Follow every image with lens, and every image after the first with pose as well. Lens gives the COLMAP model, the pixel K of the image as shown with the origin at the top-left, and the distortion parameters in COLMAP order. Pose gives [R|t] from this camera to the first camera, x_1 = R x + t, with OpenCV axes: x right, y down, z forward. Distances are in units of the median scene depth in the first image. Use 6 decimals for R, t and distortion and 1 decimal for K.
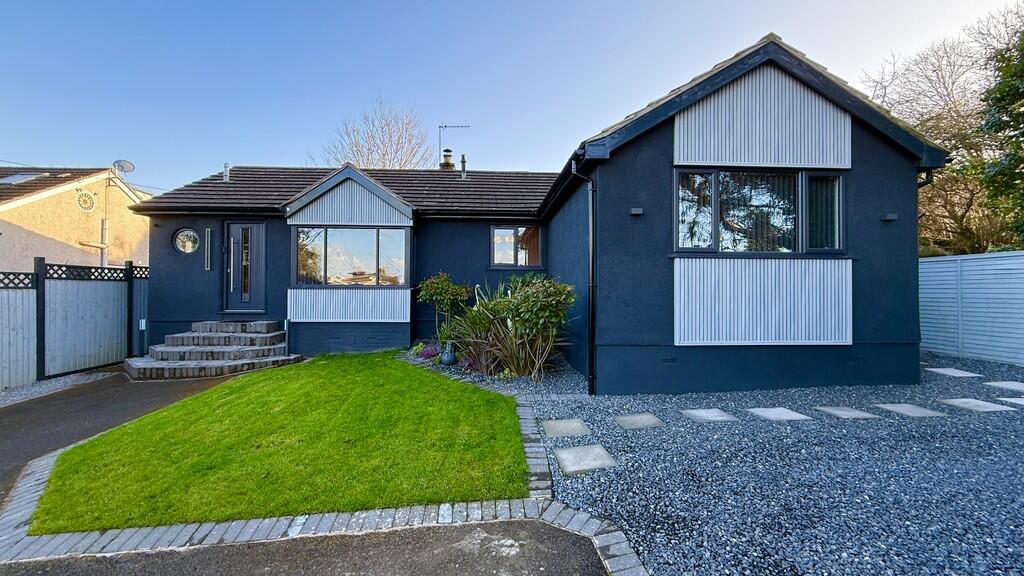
lens RADIAL K [[408.1, 0, 508.0], [0, 408.1, 288.3], [0, 0, 1]] dist [0.000434, -0.000049]
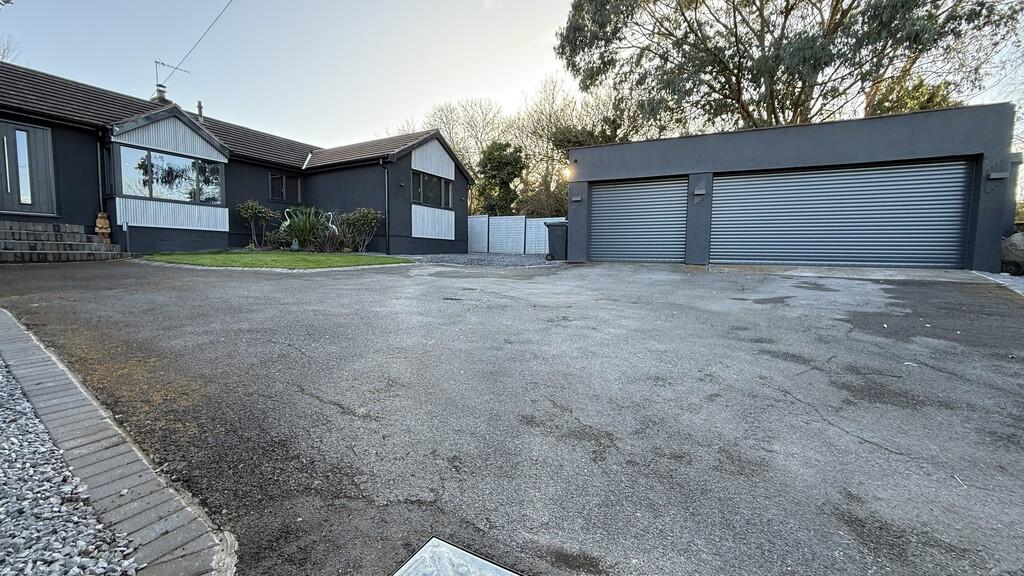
lens RADIAL K [[408.1, 0, 508.0], [0, 408.1, 288.3], [0, 0, 1]] dist [0.000434, -0.000049]
pose [[0.542497, -0.058622, 0.838010, -1.451128], [-0.014540, 0.996758, 0.079140, 0.241854], [-0.839932, -0.055117, 0.539886, -0.951349]]
